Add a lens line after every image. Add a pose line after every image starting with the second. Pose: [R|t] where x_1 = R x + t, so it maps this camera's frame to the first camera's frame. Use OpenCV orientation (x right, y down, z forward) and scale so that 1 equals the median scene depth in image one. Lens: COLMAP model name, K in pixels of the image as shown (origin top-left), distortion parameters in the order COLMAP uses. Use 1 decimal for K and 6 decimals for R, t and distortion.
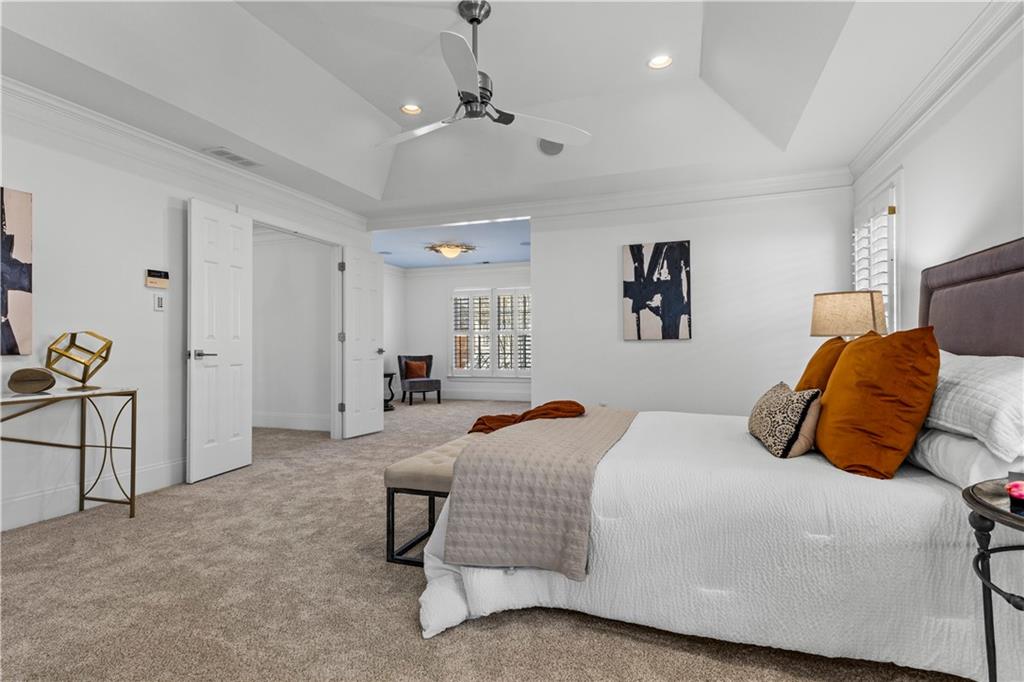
lens RADIAL K [[517.5, 0, 509.8], [0, 517.5, 339.7], [0, 0, 1]] dist [0.002180, -0.002637]
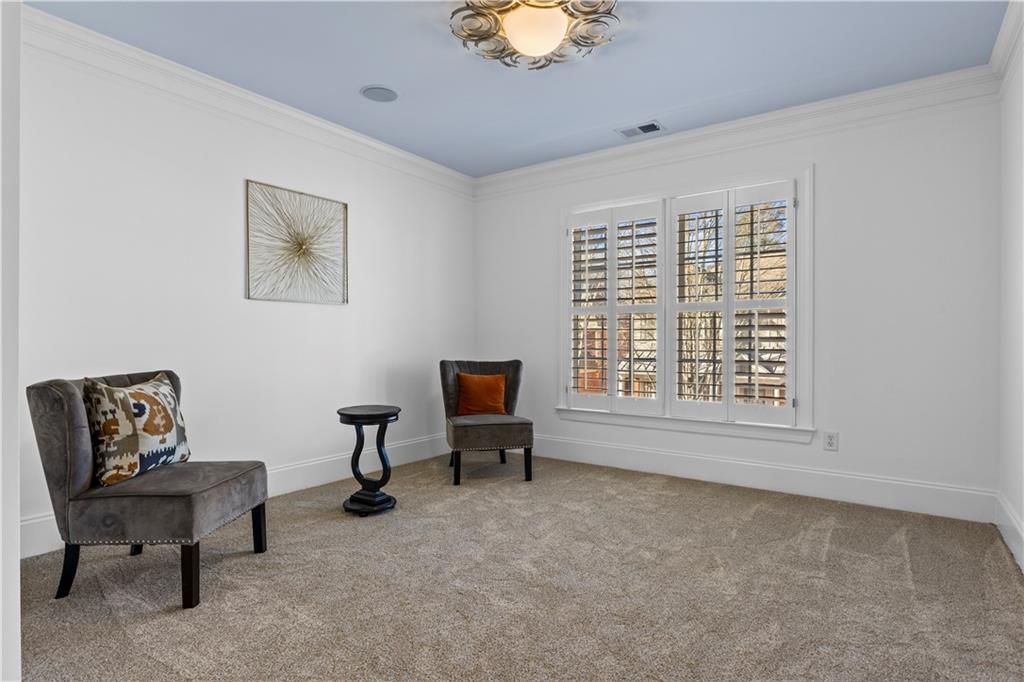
lens RADIAL K [[542.9, 0, 511.4], [0, 542.9, 340.3], [0, 0, 1]] dist [-0.003227, -0.000063]
pose [[0.958656, 0.007387, -0.284470, -0.028693], [-0.005383, 0.999955, 0.007824, 0.009744], [0.284515, -0.005969, 0.958653, 0.584030]]
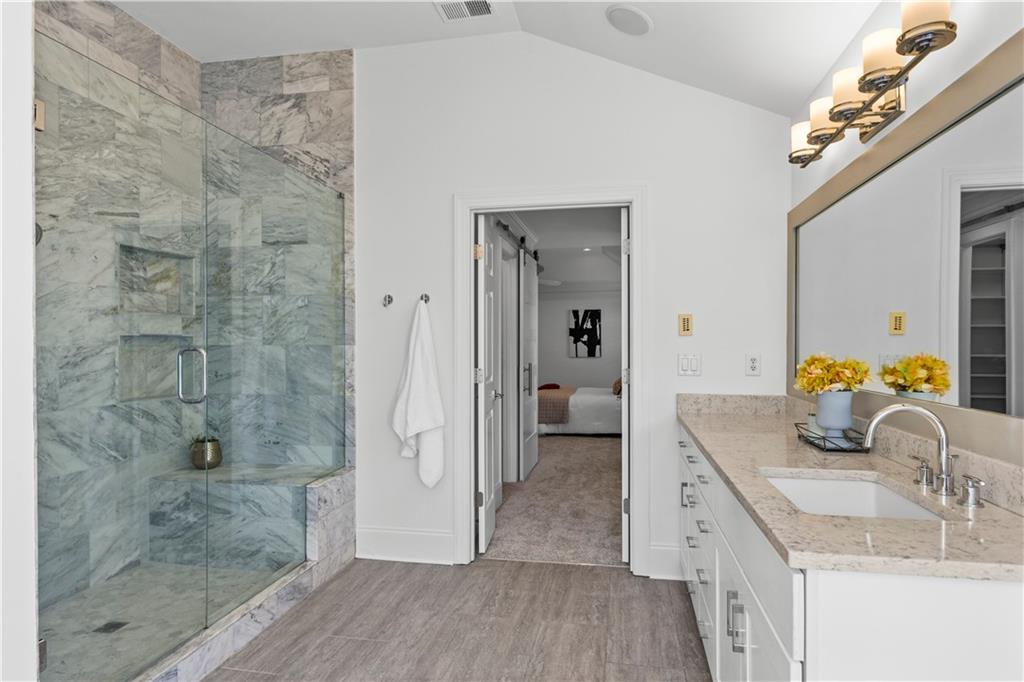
lens RADIAL K [[556.7, 0, 513.4], [0, 556.7, 343.2], [0, 0, 1]] dist [0.001496, 0.002053]
pose [[0.989149, 0.004714, 0.146838, -0.239763], [-0.006049, 0.999944, 0.008646, -0.053988], [-0.146789, -0.009440, 0.989123, -0.850762]]
